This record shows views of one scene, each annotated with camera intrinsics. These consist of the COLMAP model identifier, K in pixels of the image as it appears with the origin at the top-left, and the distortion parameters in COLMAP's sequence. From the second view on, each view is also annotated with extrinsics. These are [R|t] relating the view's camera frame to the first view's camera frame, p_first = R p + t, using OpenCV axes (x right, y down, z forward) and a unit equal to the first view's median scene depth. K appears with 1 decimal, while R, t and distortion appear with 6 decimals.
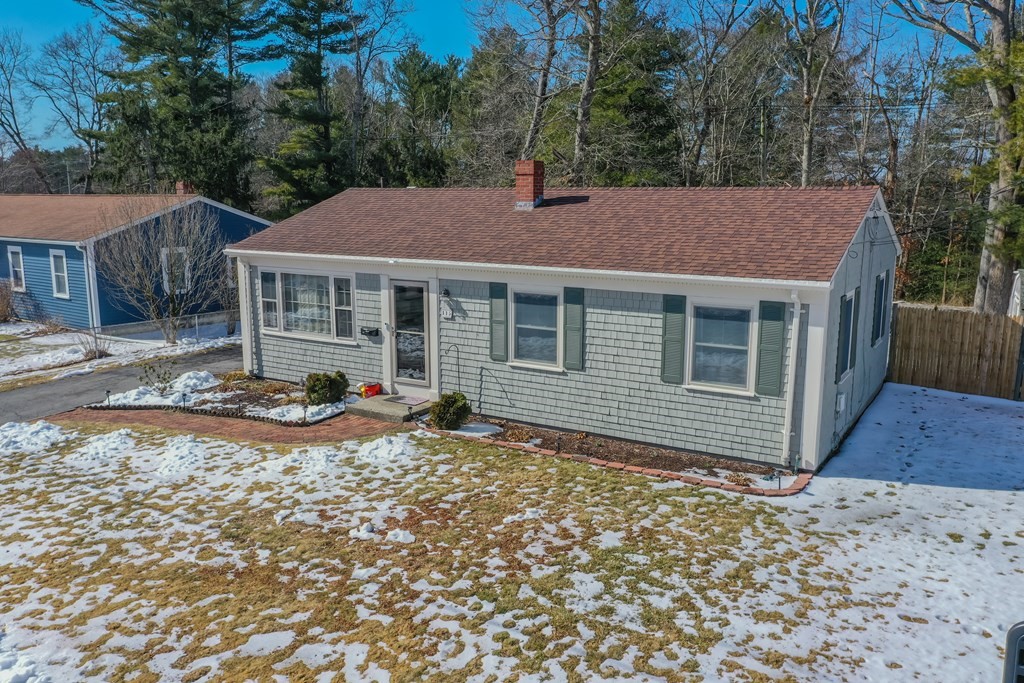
lens RADIAL K [[811.0, 0, 512.3], [0, 811.0, 341.4], [0, 0, 1]] dist [0.004317, -0.005860]
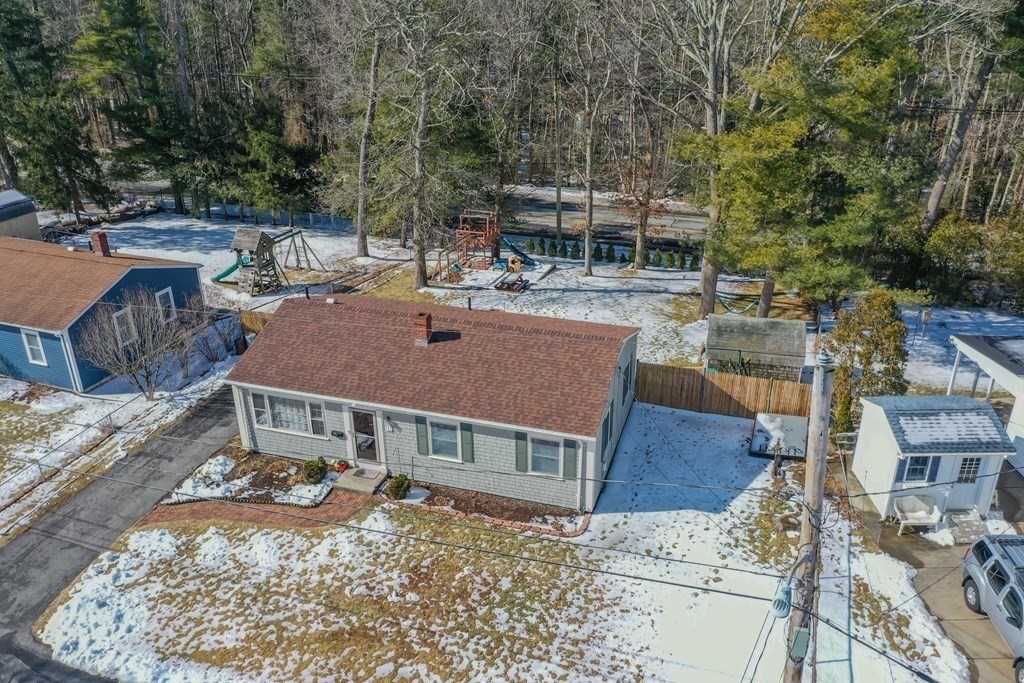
lens RADIAL K [[811.0, 0, 513.0], [0, 811.0, 339.7], [0, 0, 1]] dist [0.004317, -0.005860]
pose [[0.968912, -0.114205, 0.219470, -0.211584], [0.054325, 0.963642, 0.261617, -0.758778], [-0.241369, -0.241561, 0.939888, -0.737128]]
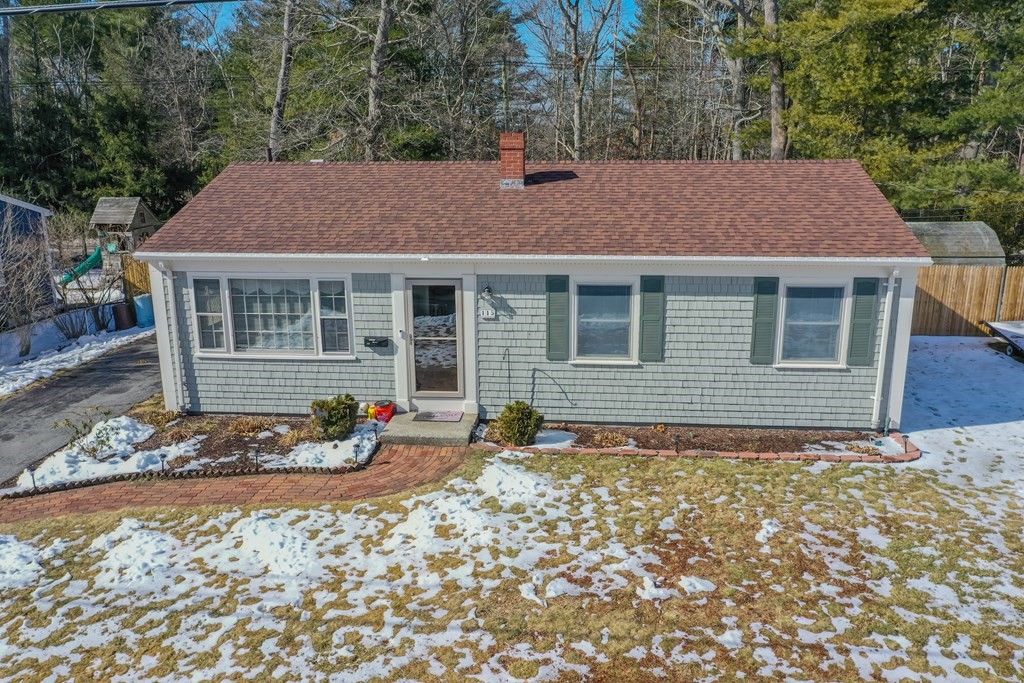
lens RADIAL K [[811.0, 0, 512.9], [0, 811.0, 341.4], [0, 0, 1]] dist [0.004317, -0.005860]
pose [[0.895422, -0.115197, 0.430056, -0.510429], [0.087332, 0.992627, 0.084054, -0.088163], [-0.436568, -0.037706, 0.898881, 0.229672]]
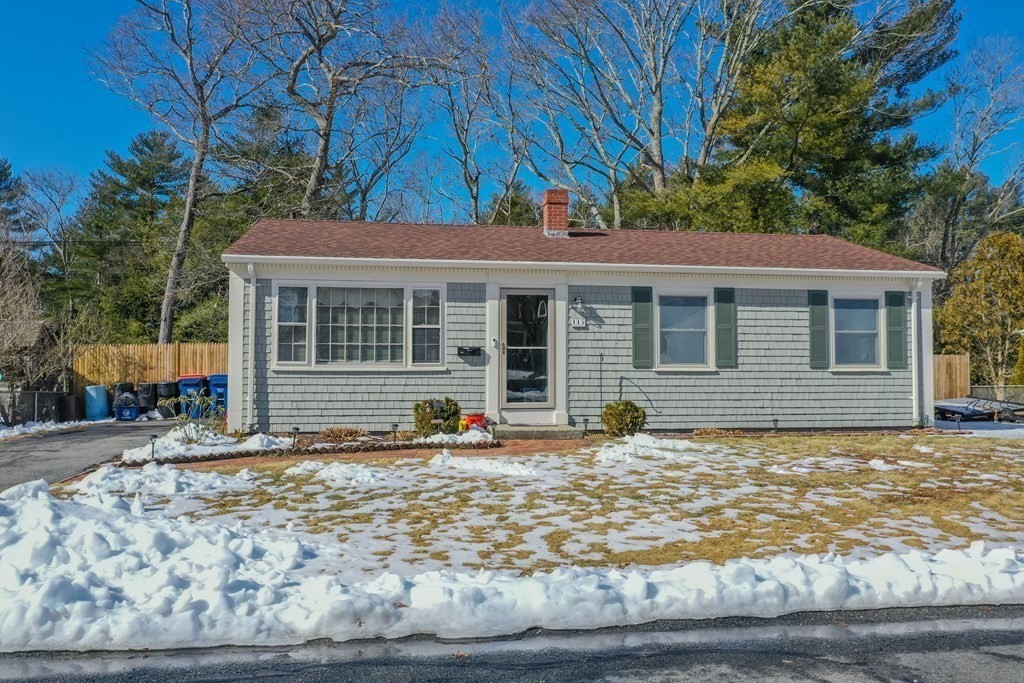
lens RADIAL K [[811.0, 0, 512.6], [0, 811.0, 339.7], [0, 0, 1]] dist [0.004317, -0.005860]
pose [[0.758479, 0.027741, 0.651107, -0.856324], [0.115961, 0.977405, -0.176728, 0.161265], [-0.641298, 0.209547, 0.738124, 0.435937]]
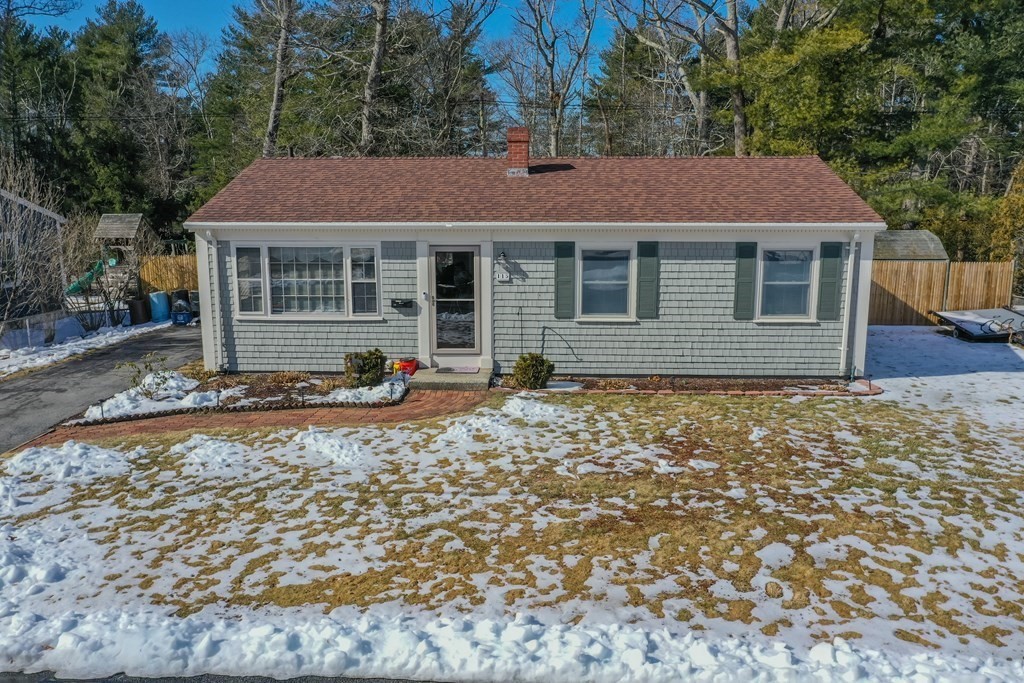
lens RADIAL K [[811.0, 0, 513.4], [0, 811.0, 340.2], [0, 0, 1]] dist [0.004317, -0.005860]
pose [[0.873094, -0.087354, 0.479662, -0.642760], [0.089237, 0.995831, 0.018926, 0.029596], [-0.479315, 0.026279, 0.877249, 0.147773]]
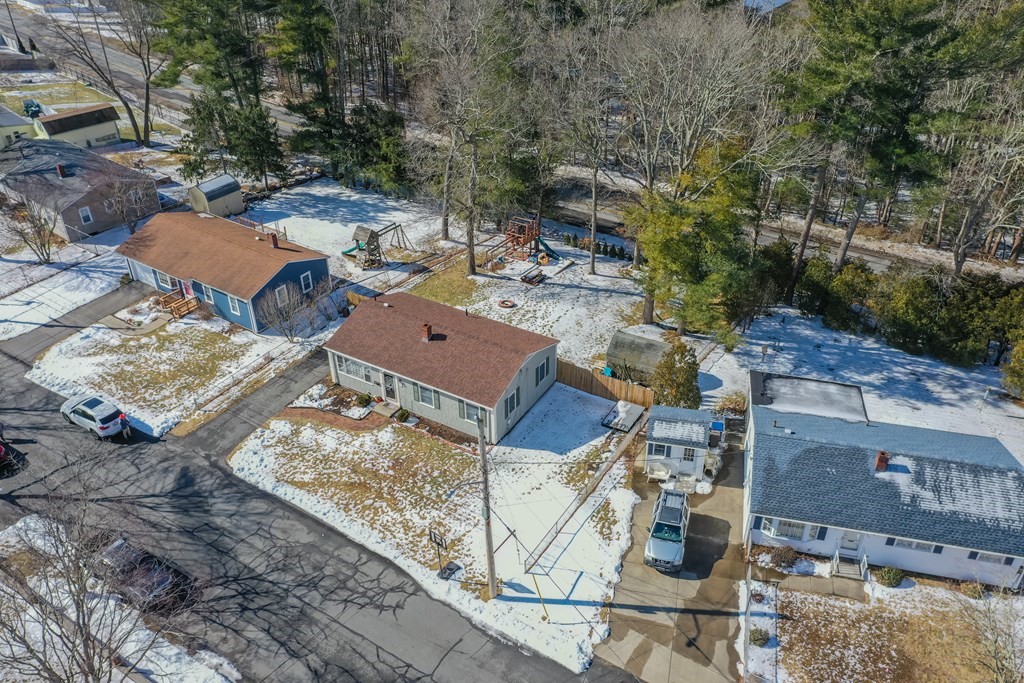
lens RADIAL K [[811.0, 0, 511.3], [0, 811.0, 341.3], [0, 0, 1]] dist [0.004317, -0.005860]
pose [[0.999830, -0.017733, 0.005098, 0.406933], [0.014329, 0.920308, 0.390933, -1.702852], [-0.011625, -0.390793, 0.920405, -2.248685]]
